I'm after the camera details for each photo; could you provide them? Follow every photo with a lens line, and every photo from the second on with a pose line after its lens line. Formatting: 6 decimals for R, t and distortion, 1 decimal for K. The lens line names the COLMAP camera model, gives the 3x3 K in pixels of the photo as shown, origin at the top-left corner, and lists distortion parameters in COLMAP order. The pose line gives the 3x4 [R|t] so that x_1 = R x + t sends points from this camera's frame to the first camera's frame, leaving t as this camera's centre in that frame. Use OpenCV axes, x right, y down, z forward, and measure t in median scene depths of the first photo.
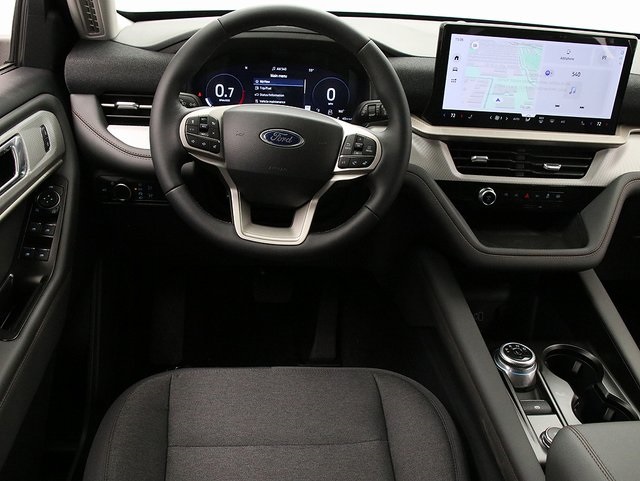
lens RADIAL K [[606.0, 0, 321.9], [0, 606.0, 235.6], [0, 0, 1]] dist [-0.095111, 0.000000]
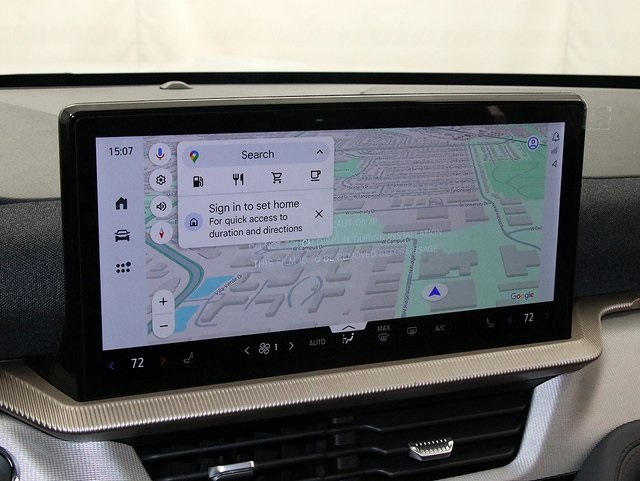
lens RADIAL K [[1007.8, 0, 319.3], [0, 1007.8, 236.9], [0, 0, 1]] dist [0.023881, 0.000000]
pose [[0.956490, -0.109449, 0.270459, 0.166464], [0.154748, 0.976153, -0.152246, -0.163625], [-0.247346, 0.187475, 0.950617, 0.401147]]
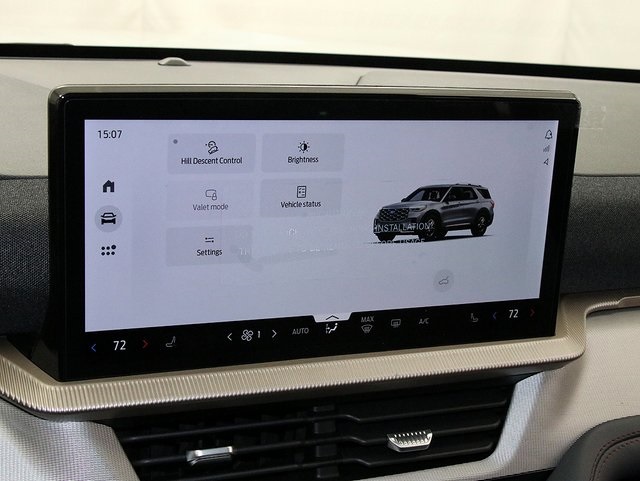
lens RADIAL K [[1007.8, 0, 320.2], [0, 1007.8, 239.8], [0, 0, 1]] dist [0.023881, 0.000000]
pose [[0.960307, -0.077746, 0.267893, 0.175285], [0.114126, 0.985822, -0.123006, -0.172525], [-0.254531, 0.148698, 0.955564, 0.397321]]
